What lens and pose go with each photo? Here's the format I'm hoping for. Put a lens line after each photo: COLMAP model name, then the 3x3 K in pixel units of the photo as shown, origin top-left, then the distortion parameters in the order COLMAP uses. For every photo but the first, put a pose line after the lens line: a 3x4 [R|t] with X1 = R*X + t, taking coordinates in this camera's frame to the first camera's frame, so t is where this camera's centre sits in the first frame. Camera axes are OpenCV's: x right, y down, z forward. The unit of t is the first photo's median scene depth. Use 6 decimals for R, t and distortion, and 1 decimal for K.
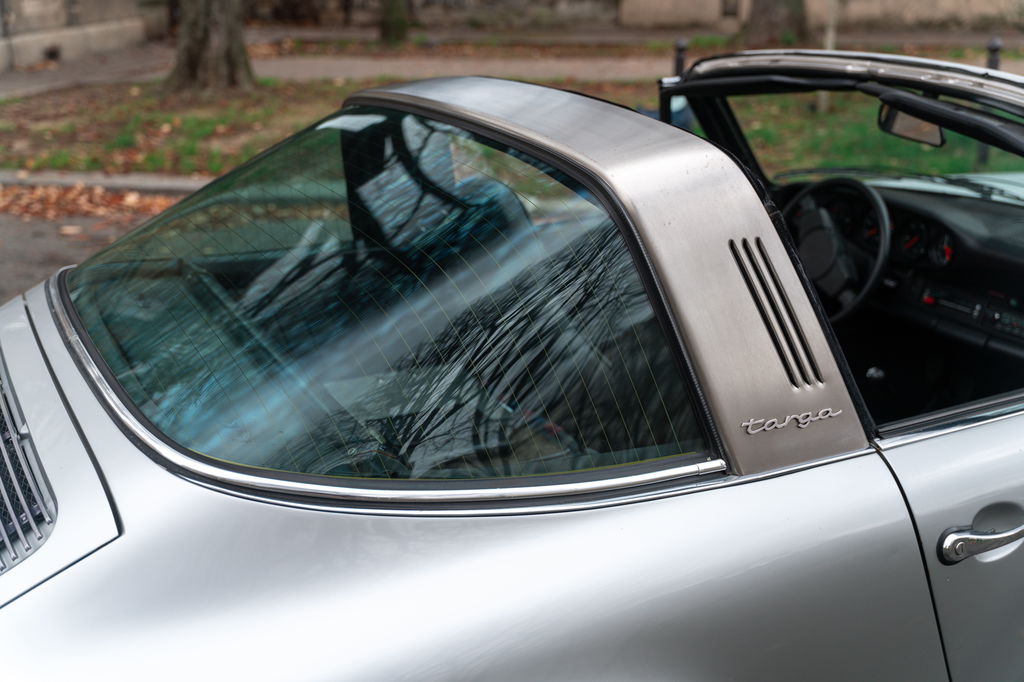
lens RADIAL K [[1120.7, 0, 510.4], [0, 1120.7, 342.8], [0, 0, 1]] dist [-0.007966, 0.000000]
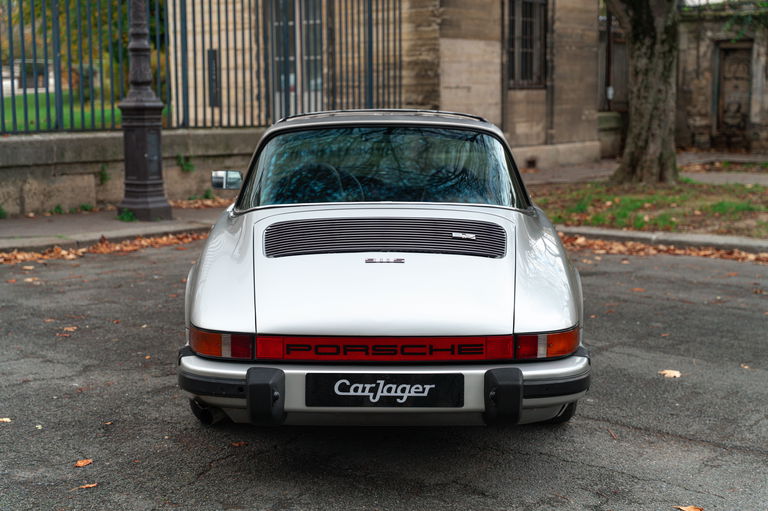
lens RADIAL K [[1115.2, 0, 384.3], [0, 1115.2, 254.1], [0, 0, 1]] dist [-0.027024, 0.000000]
pose [[0.878908, 0.069863, -0.471848, 0.100426], [-0.159299, 0.975411, -0.152303, 0.116884], [0.449605, 0.209025, 0.868426, -0.302891]]
